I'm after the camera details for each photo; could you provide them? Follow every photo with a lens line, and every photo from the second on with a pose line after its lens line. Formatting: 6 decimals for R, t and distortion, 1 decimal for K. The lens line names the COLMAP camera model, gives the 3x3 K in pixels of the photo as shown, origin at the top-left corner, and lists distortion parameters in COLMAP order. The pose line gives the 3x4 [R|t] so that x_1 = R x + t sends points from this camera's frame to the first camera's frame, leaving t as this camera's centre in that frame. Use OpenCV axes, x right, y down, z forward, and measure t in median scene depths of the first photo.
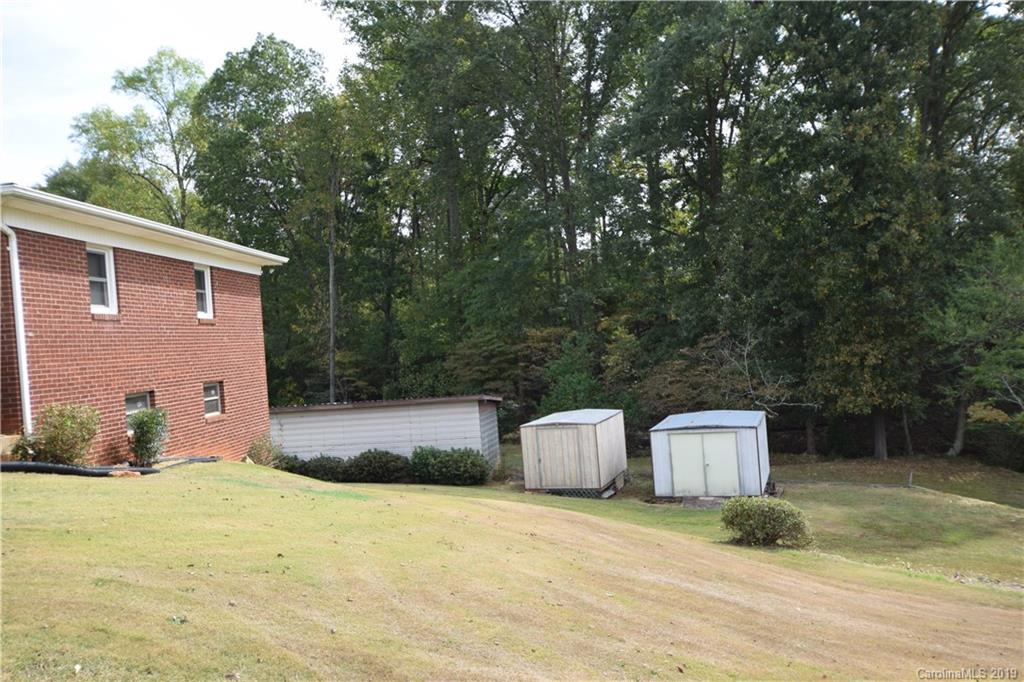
lens RADIAL K [[848.7, 0, 506.0], [0, 848.7, 345.7], [0, 0, 1]] dist [0.023258, -0.016078]
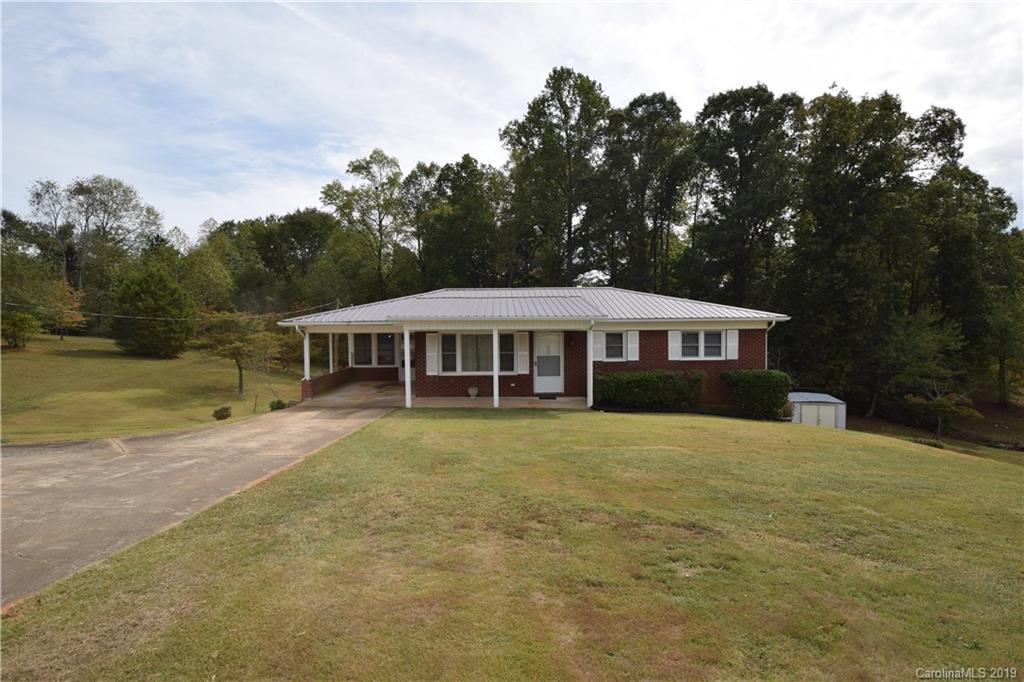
lens RADIAL K [[531.2, 0, 508.0], [0, 531.2, 344.8], [0, 0, 1]] dist [-0.001706, -0.013616]
pose [[0.994502, 0.059866, 0.085921, -0.428167], [-0.062636, 0.997588, 0.029905, -0.024235], [-0.083923, -0.035123, 0.995853, -0.159467]]
